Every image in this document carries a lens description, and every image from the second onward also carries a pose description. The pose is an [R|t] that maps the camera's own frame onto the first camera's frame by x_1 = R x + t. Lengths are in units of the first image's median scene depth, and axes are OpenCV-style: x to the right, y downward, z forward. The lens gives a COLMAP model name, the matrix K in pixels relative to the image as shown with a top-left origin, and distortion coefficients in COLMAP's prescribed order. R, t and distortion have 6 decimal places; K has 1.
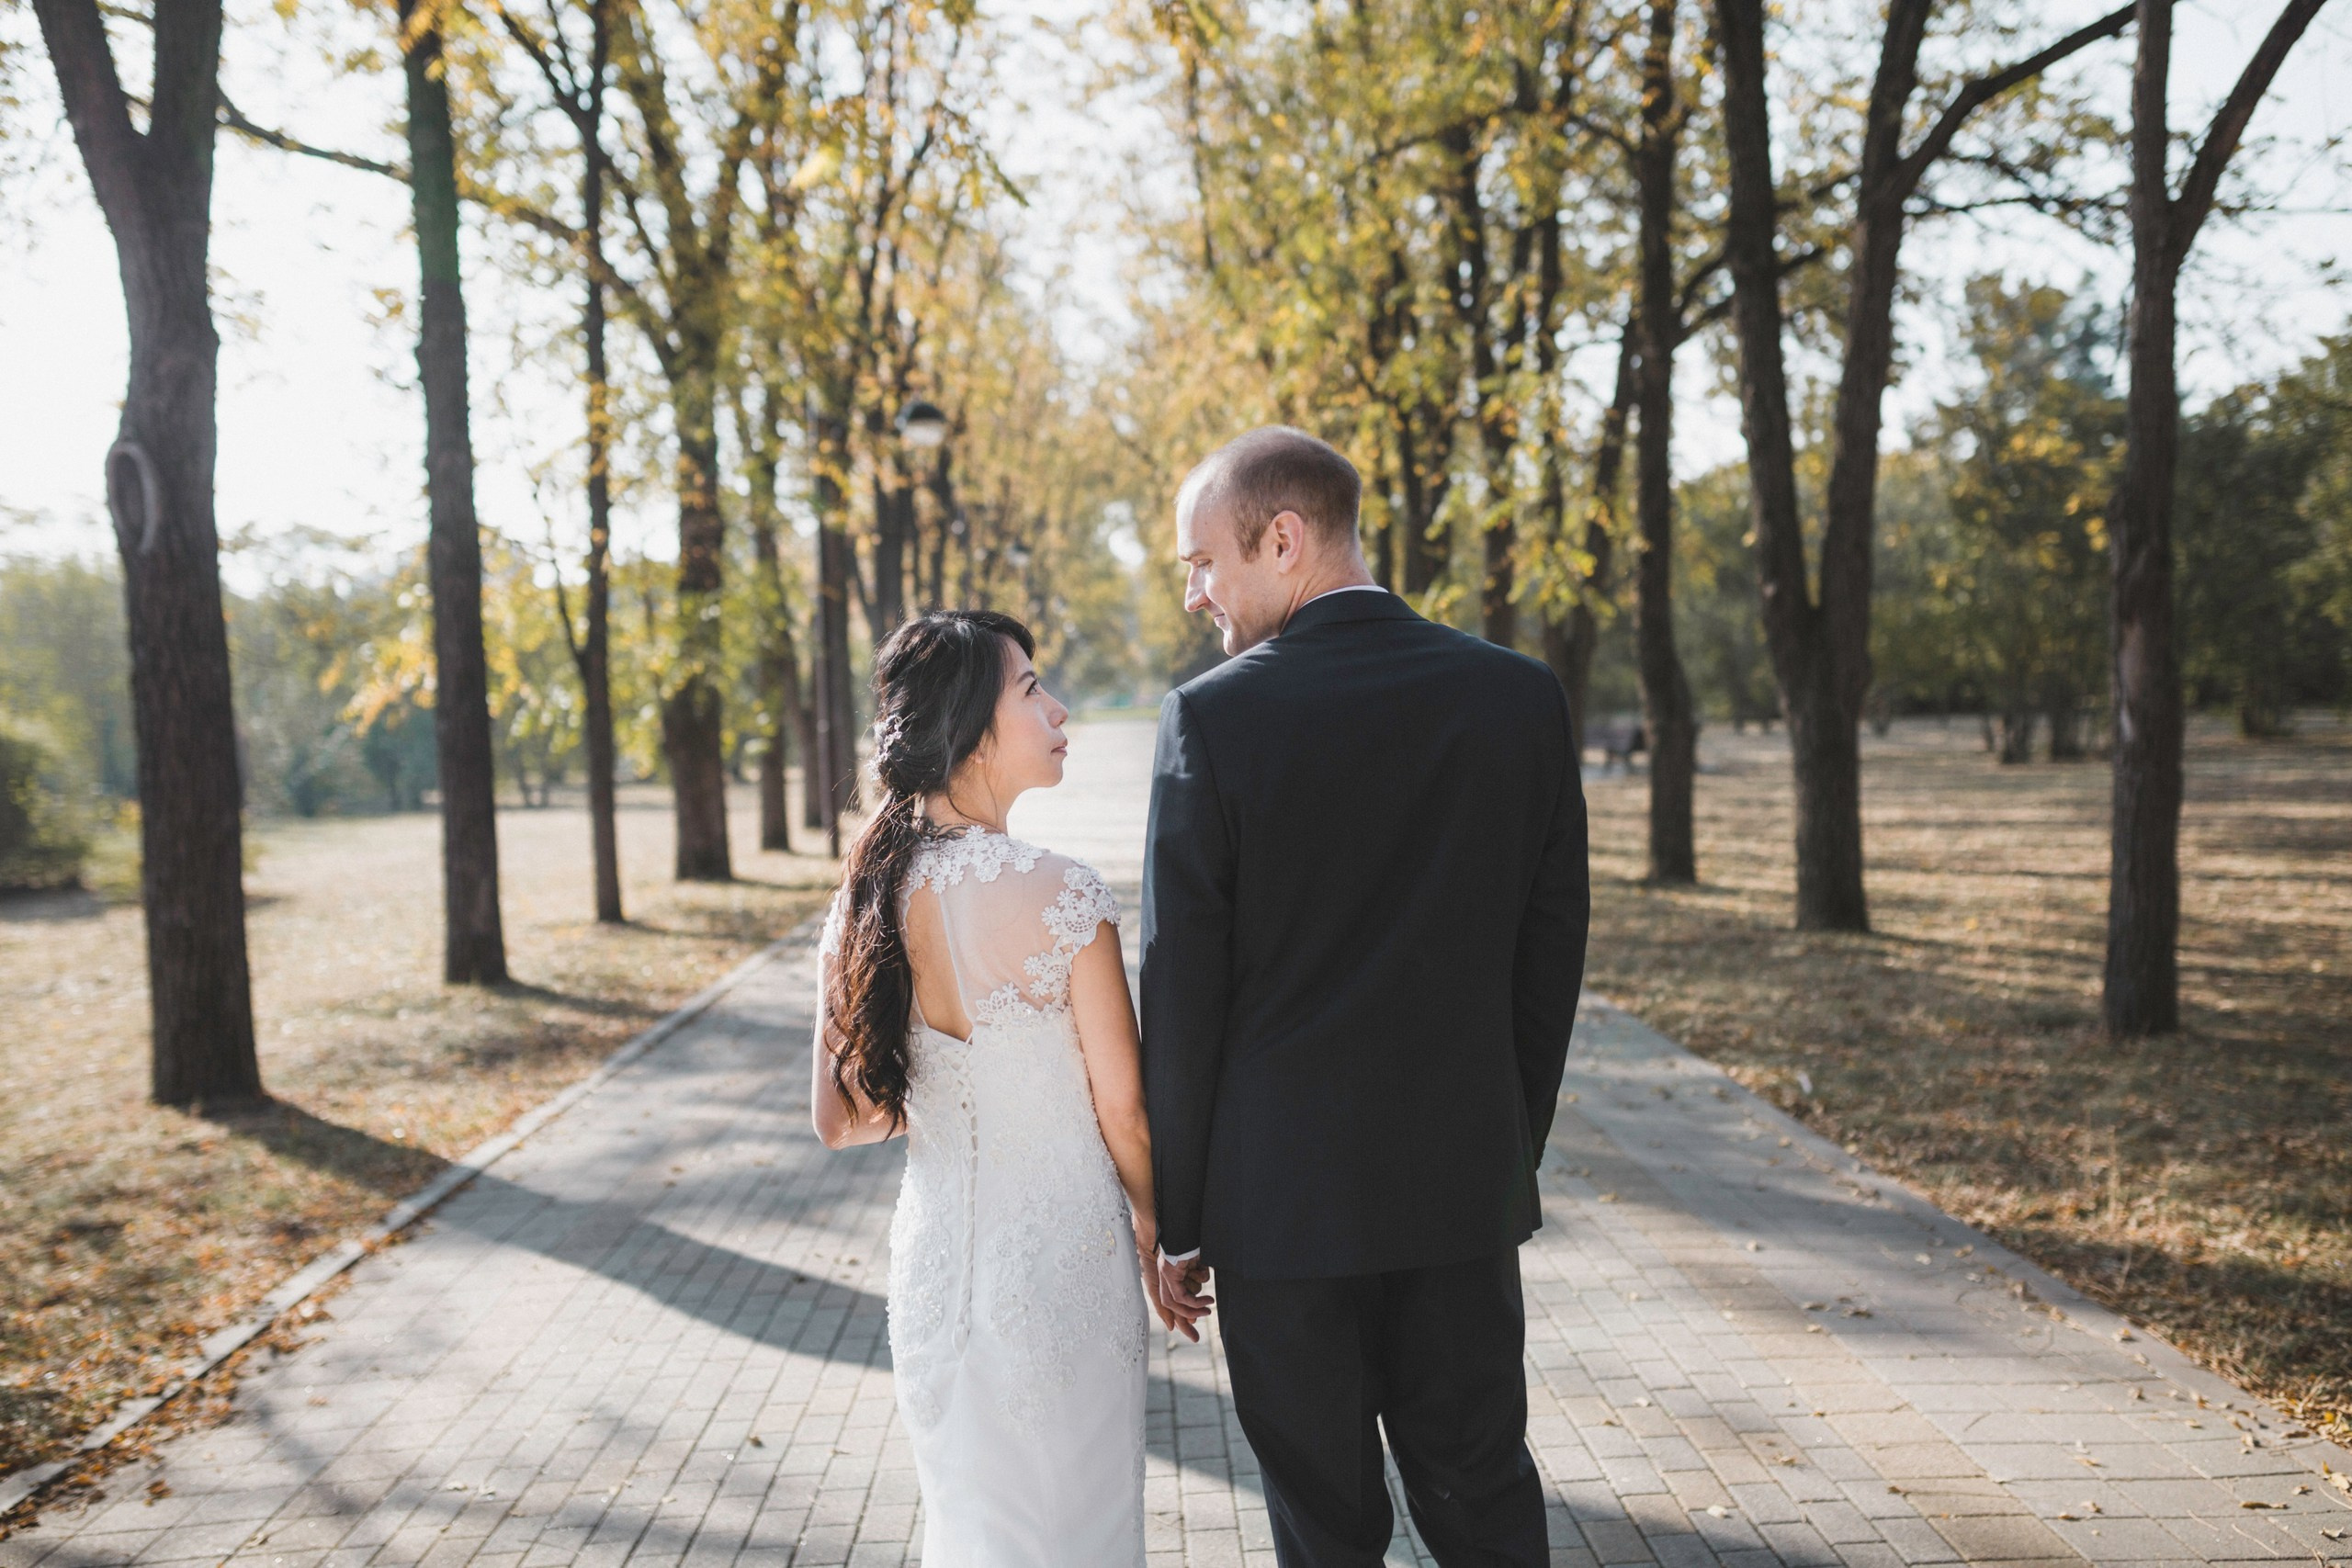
lens RADIAL K [[2285.4, 0, 1178.7], [0, 2285.4, 739.3], [0, 0, 1]] dist [-0.014569, -0.002254]
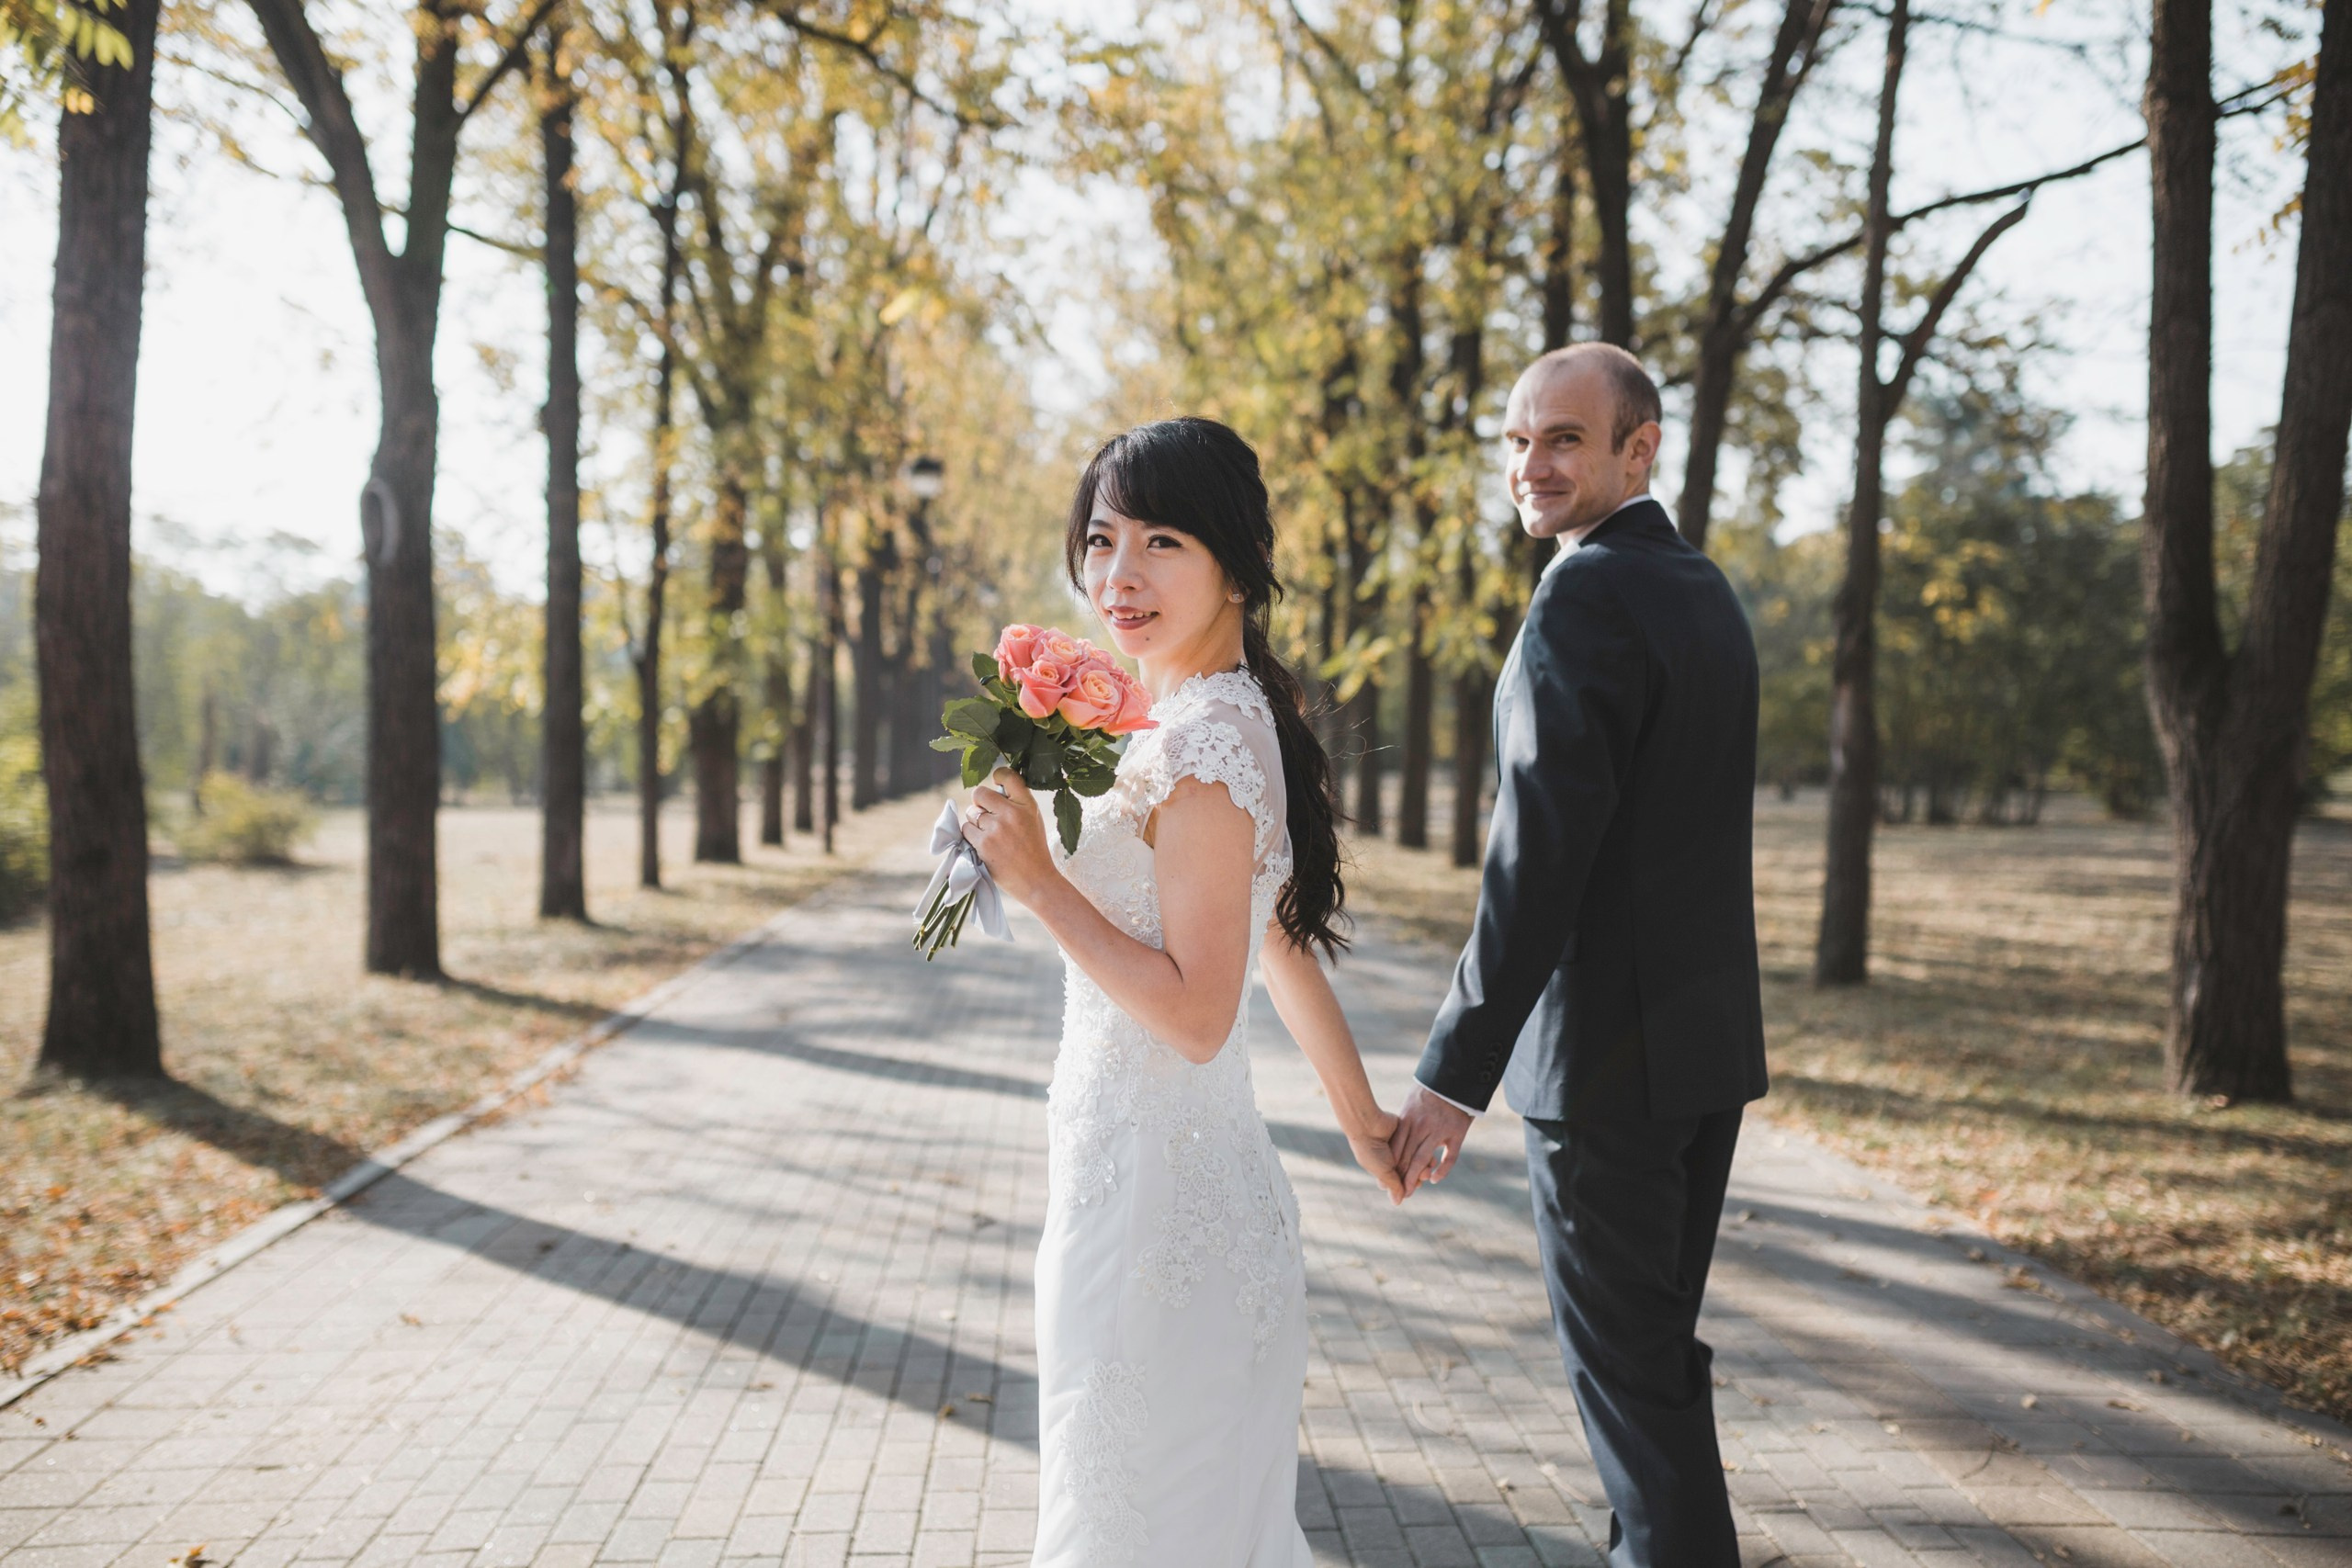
lens RADIAL K [[2273.6, 0, 1177.1], [0, 2273.6, 624.9], [0, 0, 1]] dist [0.003287, 0.005596]
pose [[0.998628, 0.048894, 0.018733, -0.004258], [-0.047450, 0.996344, -0.071040, 0.011249], [-0.022138, 0.070054, 0.997298, -0.140086]]
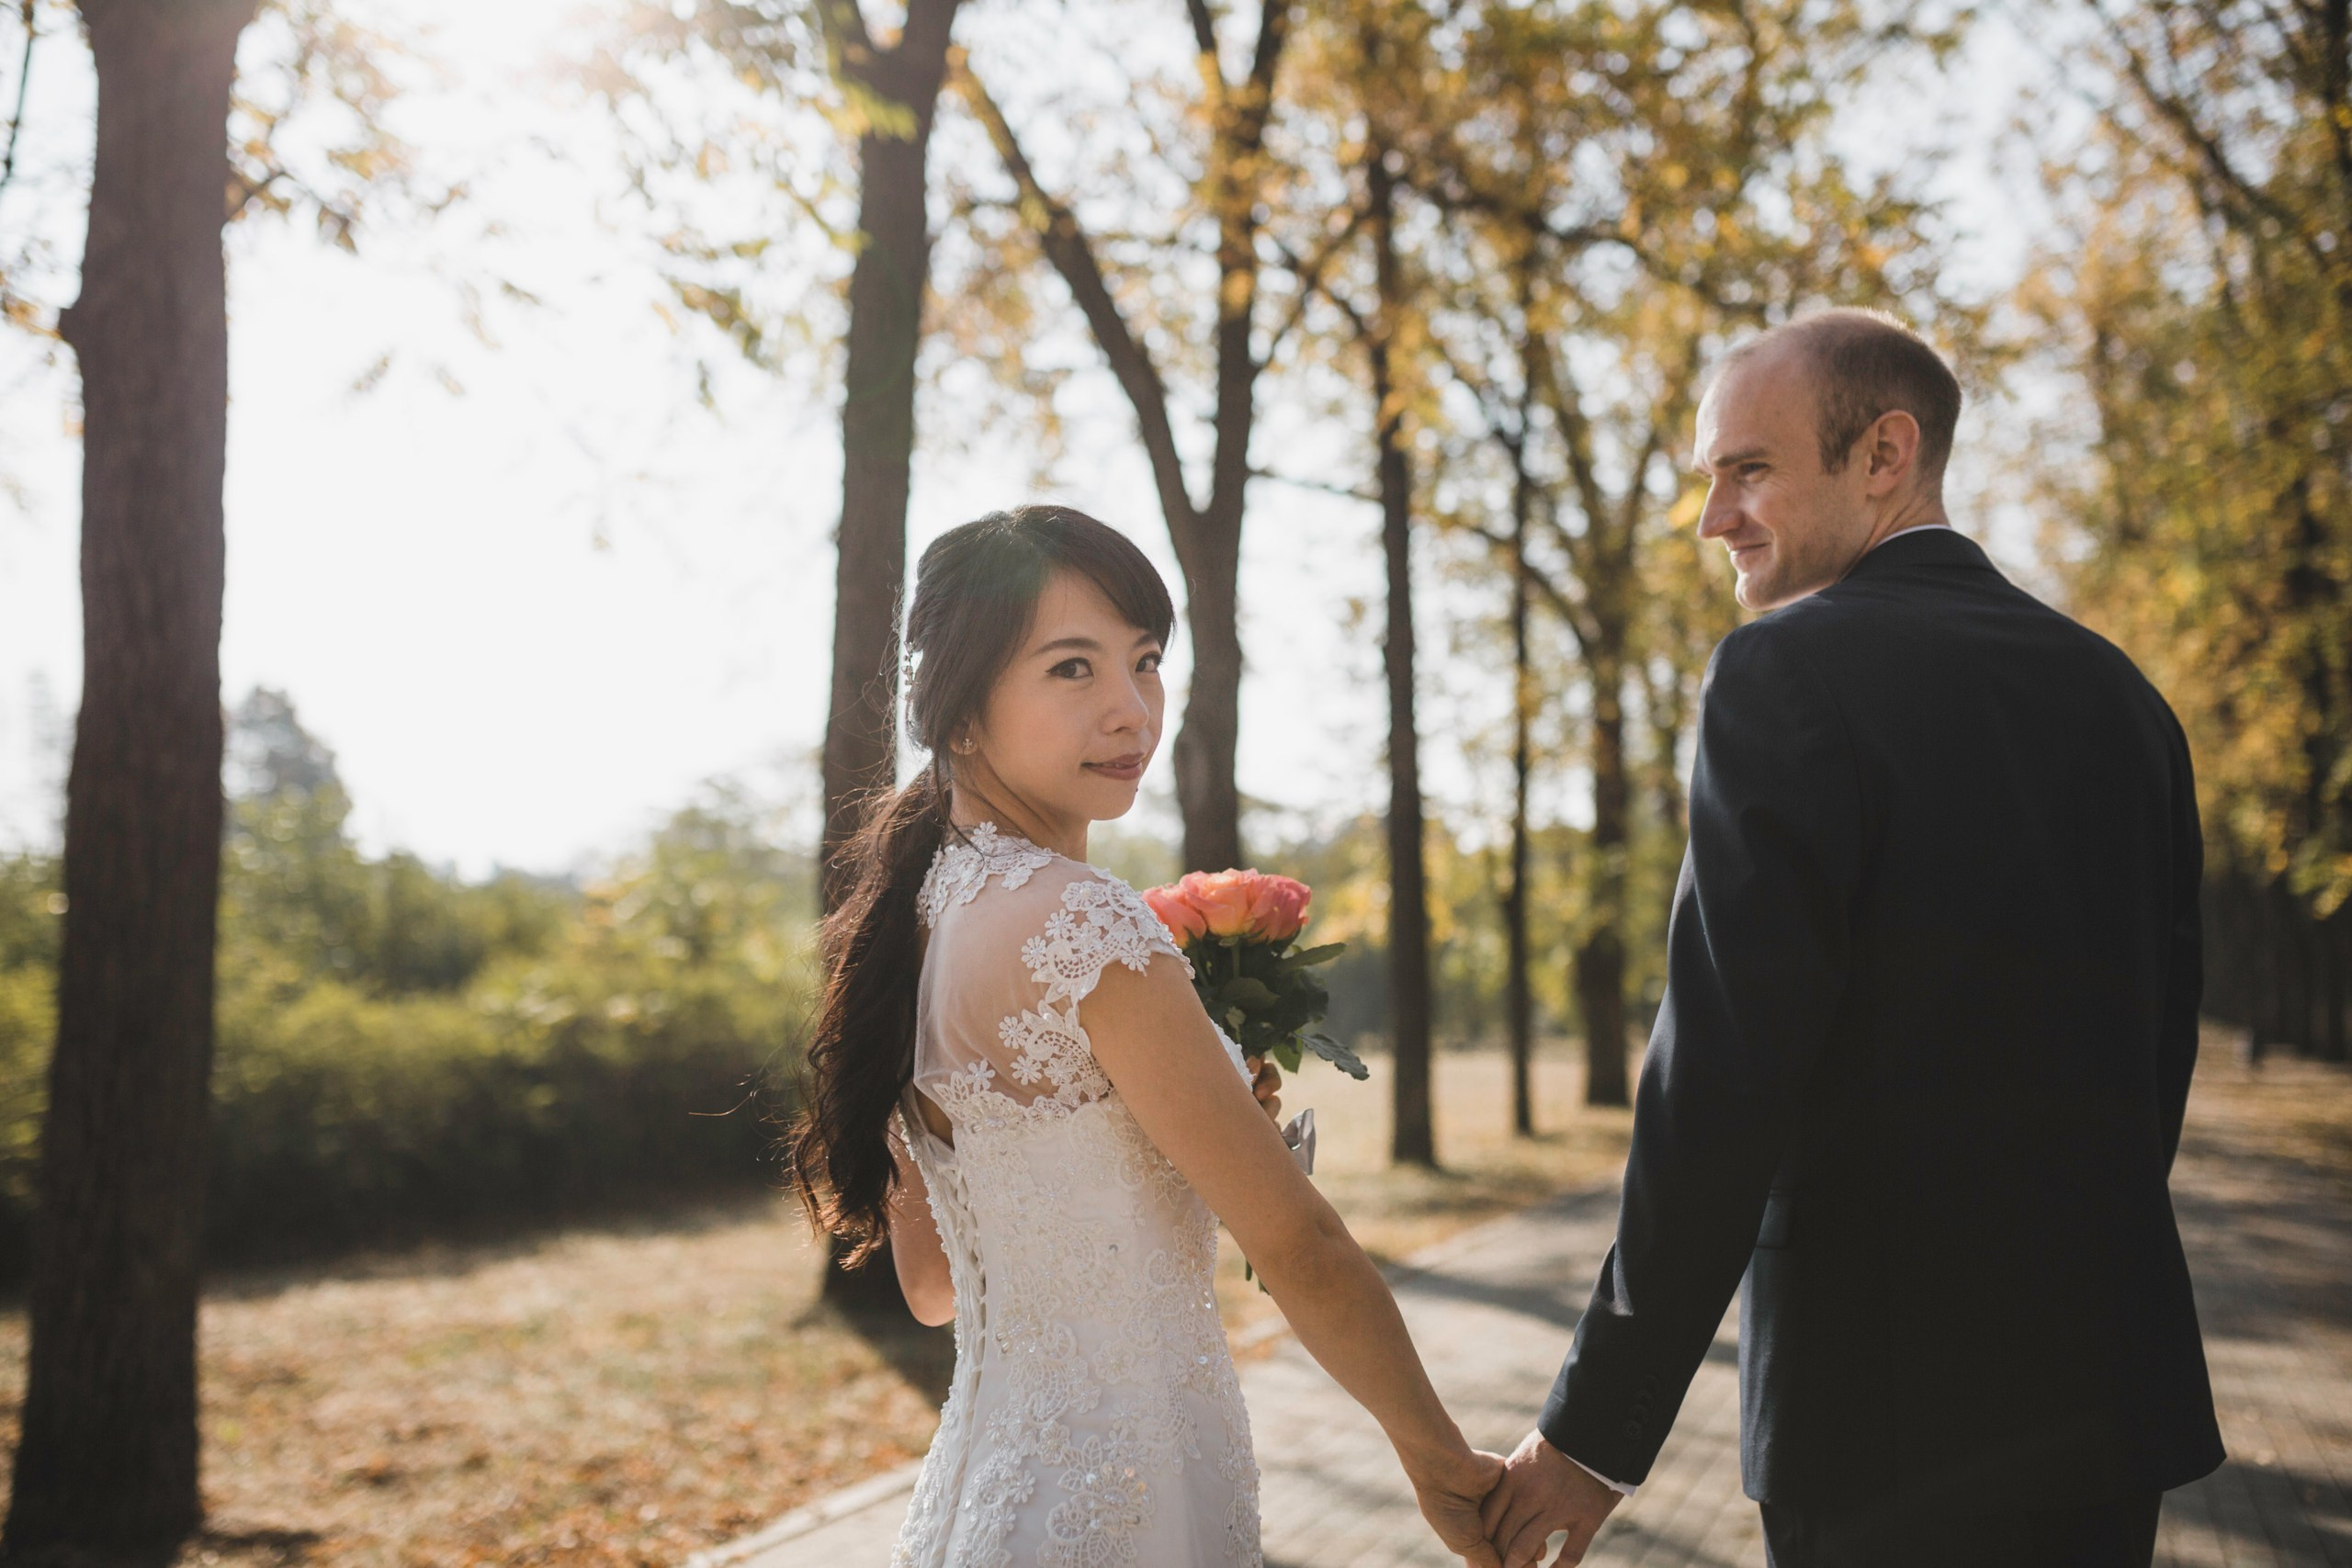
lens RADIAL K [[2285.4, 0, 1178.7], [0, 2285.4, 739.3], [0, 0, 1]] dist [-0.014569, -0.002254]
pose [[0.922766, -0.013462, -0.385126, 0.026183], [-0.031403, 0.993439, -0.109967, 0.011158], [0.384079, 0.113568, 0.916289, -0.106952]]
